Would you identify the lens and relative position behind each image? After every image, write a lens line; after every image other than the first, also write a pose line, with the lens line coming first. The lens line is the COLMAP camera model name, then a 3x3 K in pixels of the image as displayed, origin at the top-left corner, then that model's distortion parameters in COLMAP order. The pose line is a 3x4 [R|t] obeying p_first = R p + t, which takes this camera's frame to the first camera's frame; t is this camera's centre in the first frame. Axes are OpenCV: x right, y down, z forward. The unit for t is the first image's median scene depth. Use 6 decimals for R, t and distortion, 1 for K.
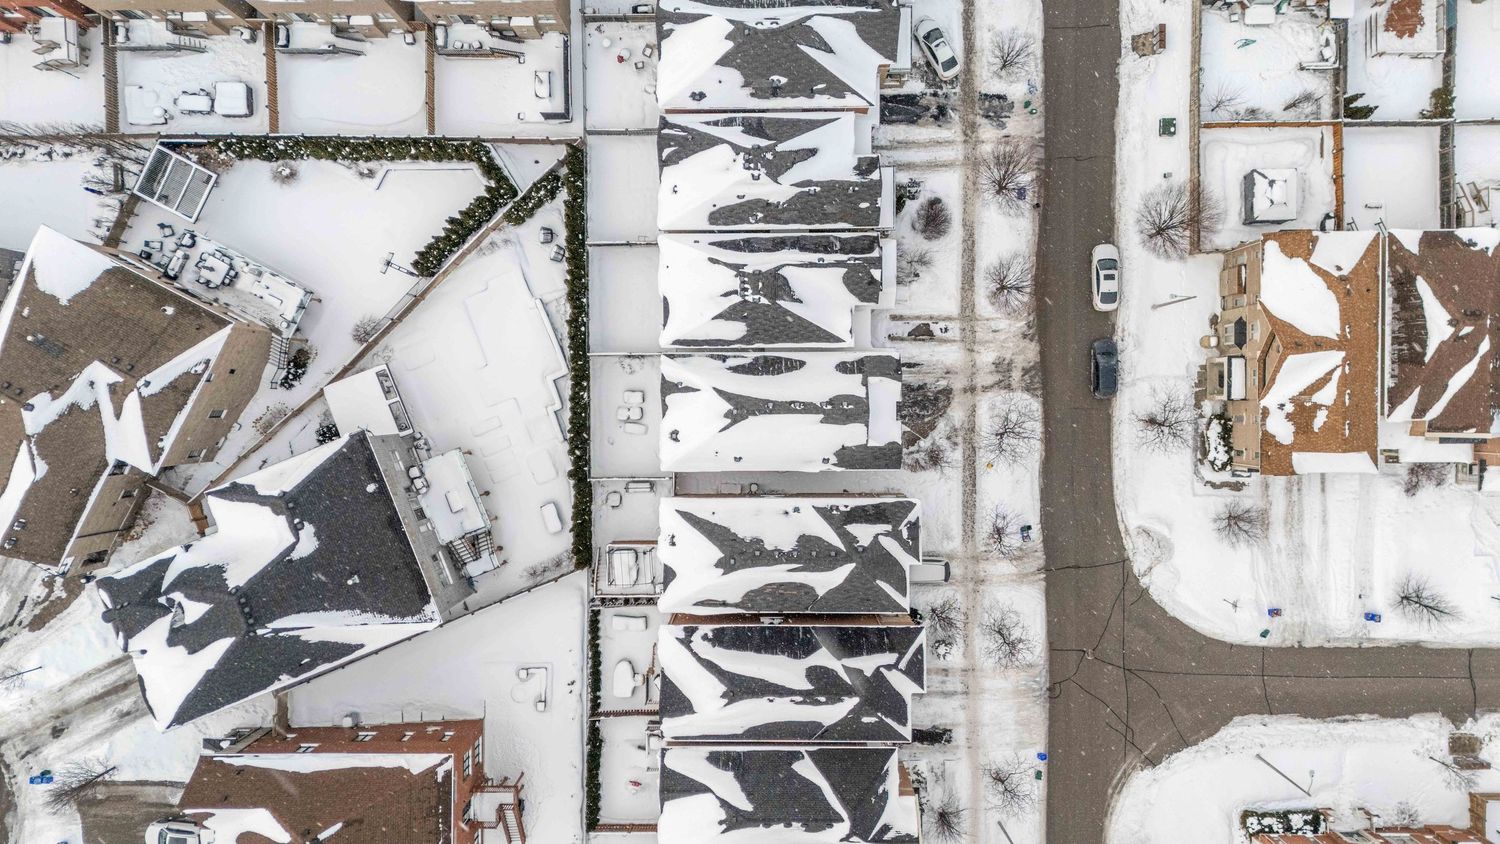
lens RADIAL K [[1090.5, 0, 759.5], [0, 1090.5, 419.1], [0, 0, 1]] dist [0.079342, -0.073875]
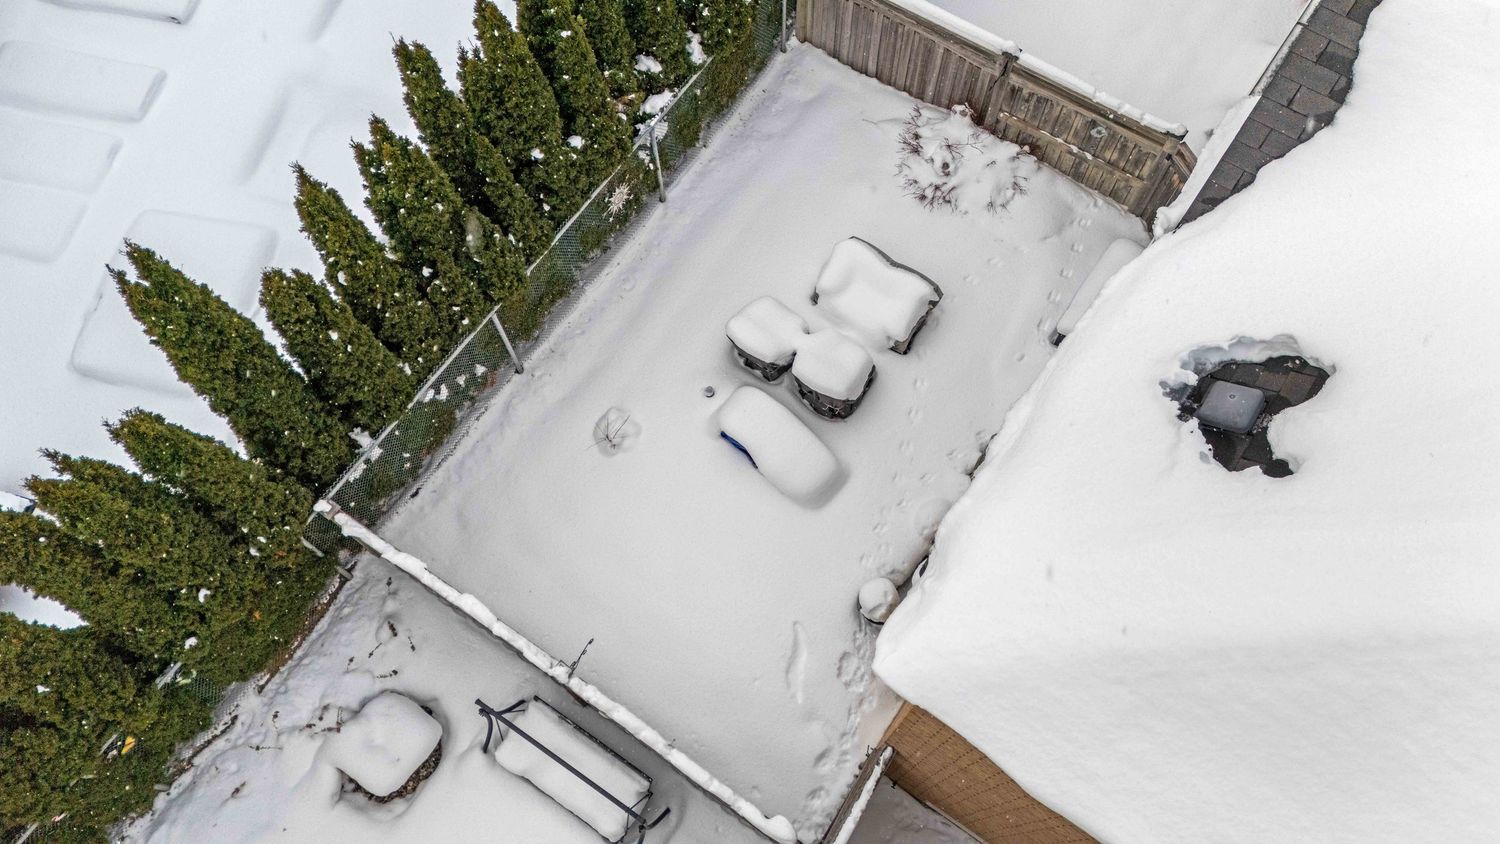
lens RADIAL K [[1090.7, 0, 756.3], [0, 1090.7, 428.7], [0, 0, 1]] dist [0.084289, -0.074889]
pose [[0.824010, 0.525893, -0.210816, -0.090797], [-0.566484, 0.758069, -0.323151, 0.067336], [-0.010130, 0.385704, 0.922567, 0.926693]]
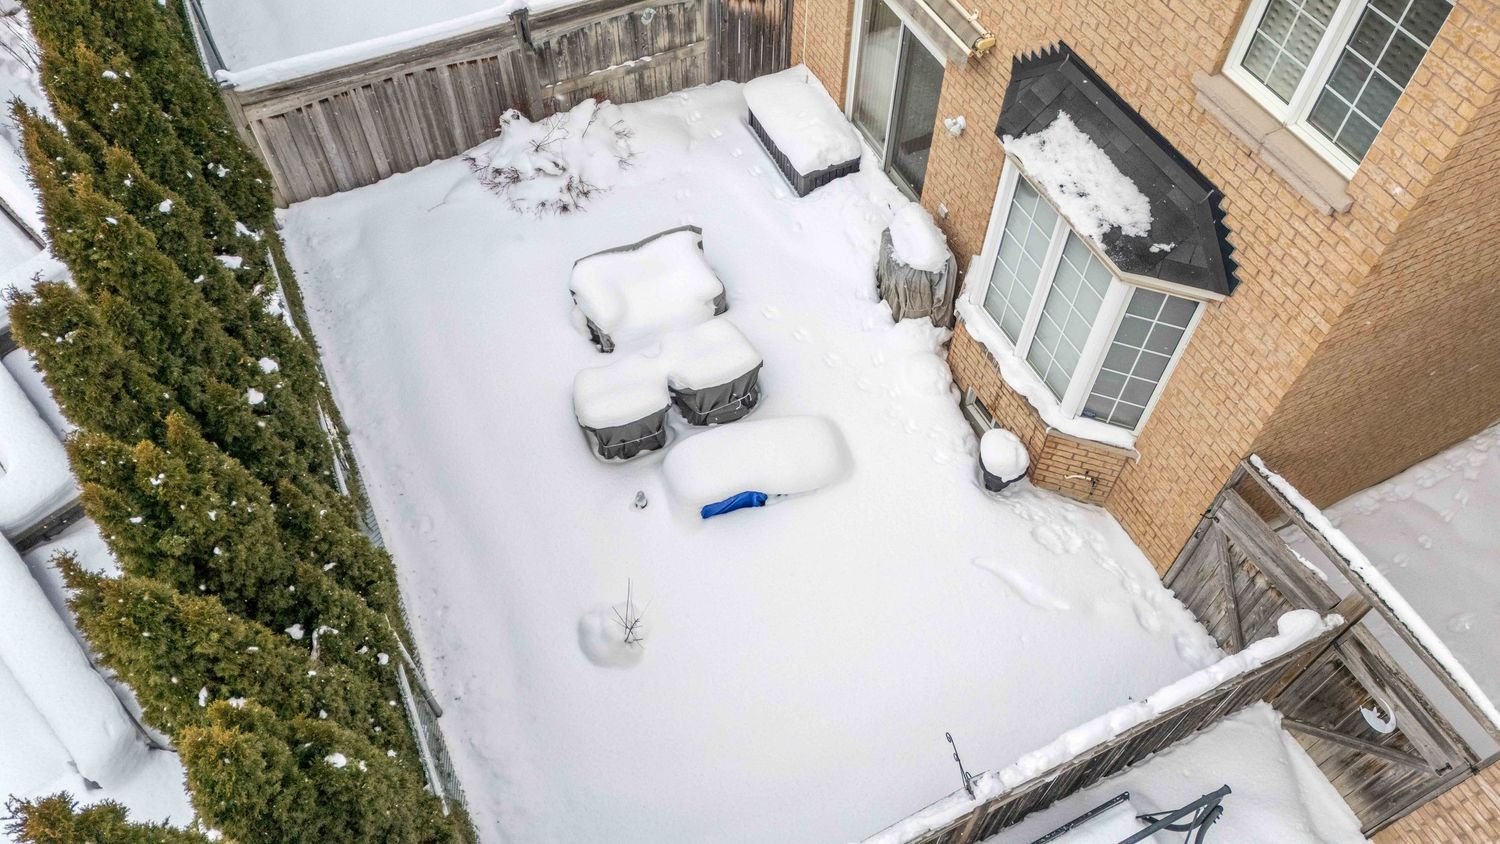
lens RADIAL K [[1090.5, 0, 759.5], [0, 1090.5, 419.1], [0, 0, 1]] dist [0.079342, -0.073875]
pose [[0.901651, -0.339001, 0.268522, -0.158957], [0.432266, 0.725286, -0.535823, 0.079041], [-0.013111, 0.599199, 0.800493, 0.979741]]
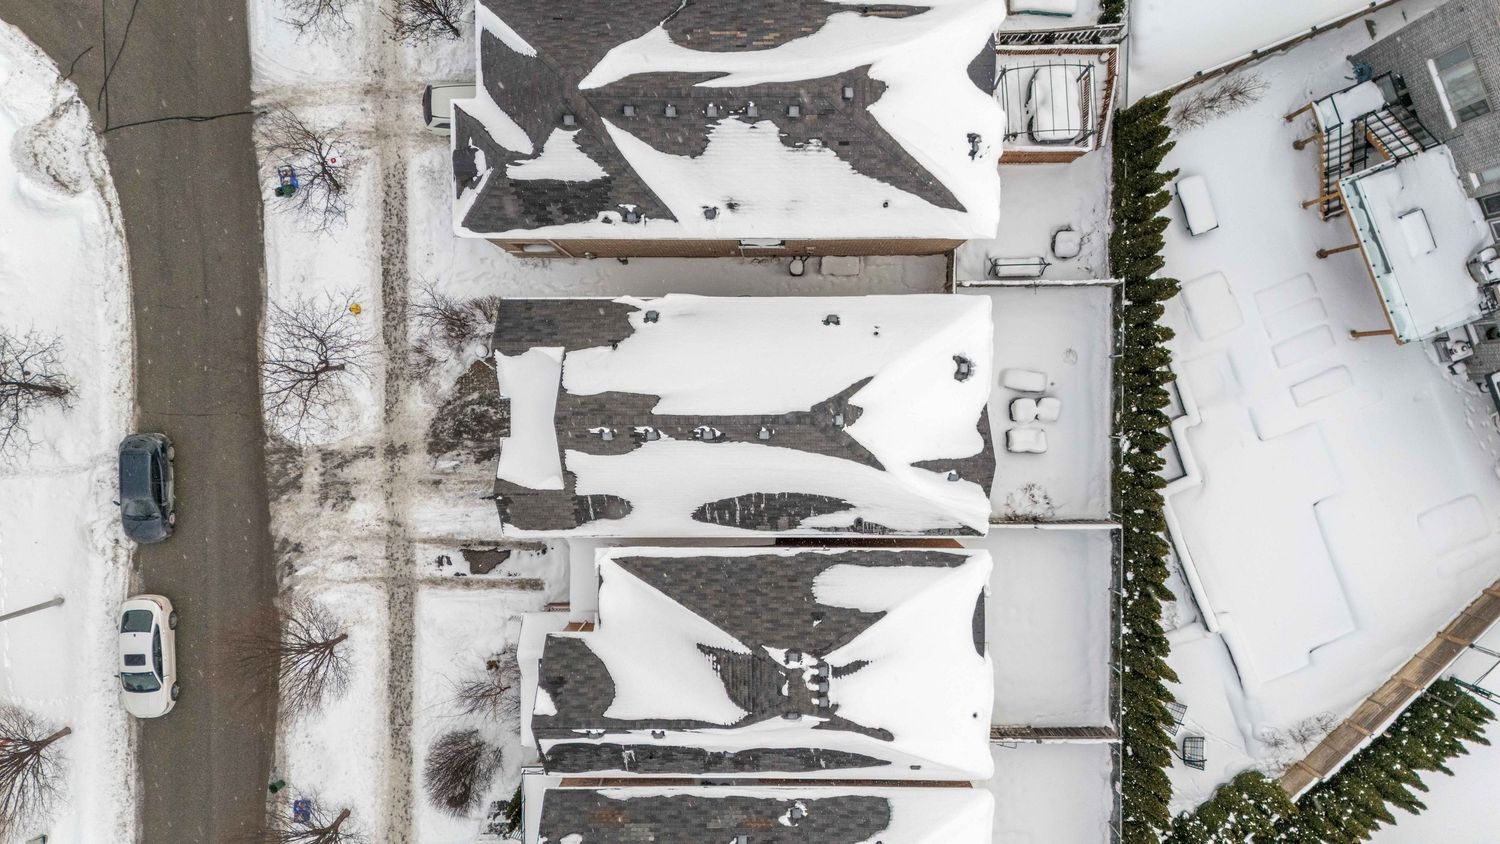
lens RADIAL K [[1082.9, 0, 734.1], [0, 1082.9, 419.7], [0, 0, 1]] dist [0.072143, -0.090003]
pose [[-0.999096, -0.003871, 0.042330, 0.003215], [0.002021, -0.999044, -0.043665, 0.013440], [0.042459, -0.043540, 0.998149, 0.516764]]
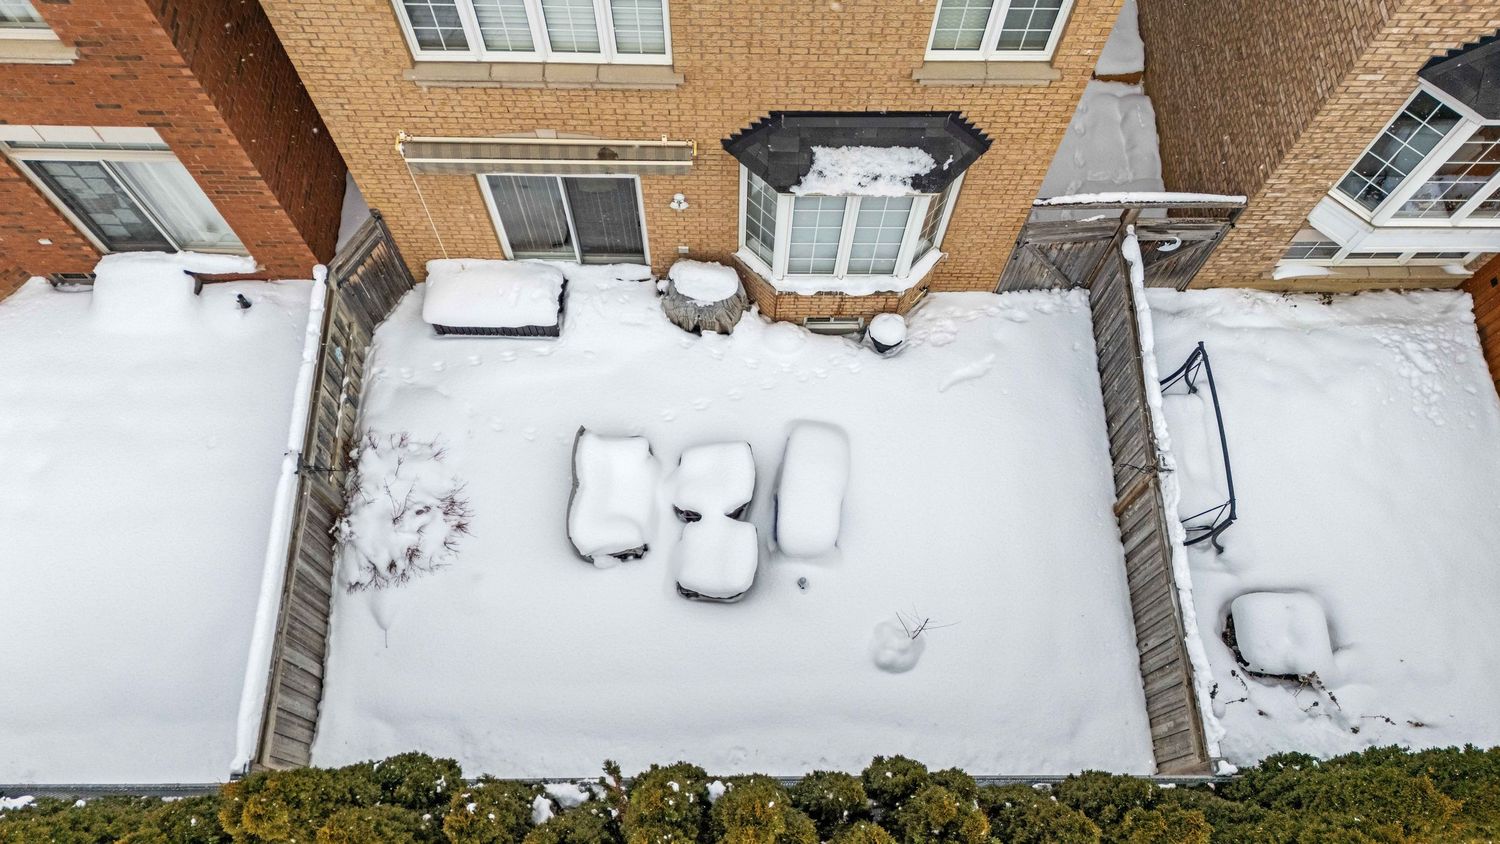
lens RADIAL K [[1108.3, 0, 753.2], [0, 1108.3, 413.2], [0, 0, 1]] dist [0.085663, -0.081017]
pose [[-0.001920, -0.916132, 0.400871, -0.184159], [0.999993, -0.000491, 0.003668, -0.000682], [-0.003163, 0.400876, 0.916127, 0.925978]]
